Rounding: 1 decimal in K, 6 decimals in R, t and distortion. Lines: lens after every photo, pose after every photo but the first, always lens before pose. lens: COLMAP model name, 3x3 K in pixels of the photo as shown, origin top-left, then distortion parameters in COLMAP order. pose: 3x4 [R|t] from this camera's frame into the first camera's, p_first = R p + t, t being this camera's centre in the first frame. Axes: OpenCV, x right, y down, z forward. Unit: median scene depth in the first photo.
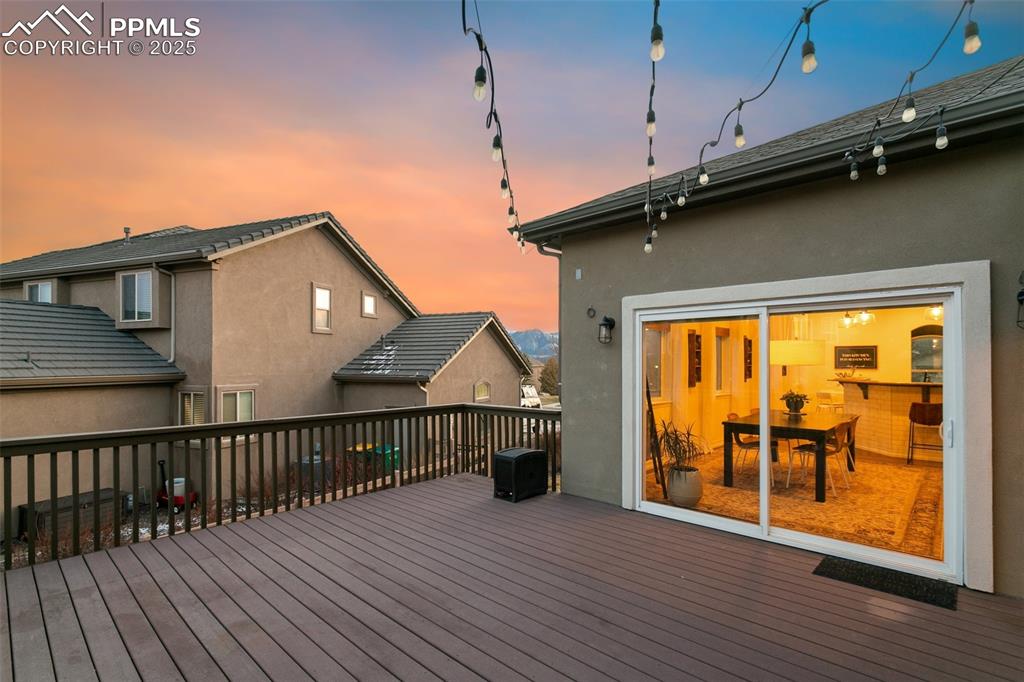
lens RADIAL K [[497.2, 0, 511.0], [0, 497.2, 356.3], [0, 0, 1]] dist [0.000692, -0.000036]
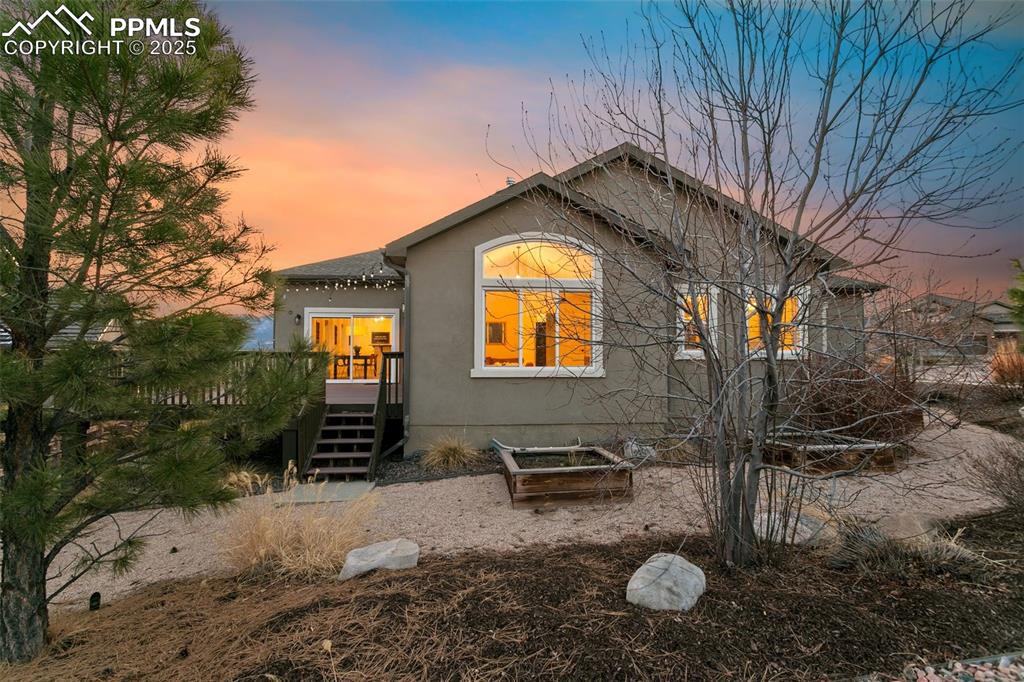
lens RADIAL K [[497.2, 0, 511.0], [0, 497.2, 356.3], [0, 0, 1]] dist [0.000692, -0.000036]
pose [[0.663976, -0.004159, 0.747742, -0.470147], [-0.009611, 0.999854, 0.014096, 0.044563], [-0.747692, -0.016546, 0.663840, -0.744759]]
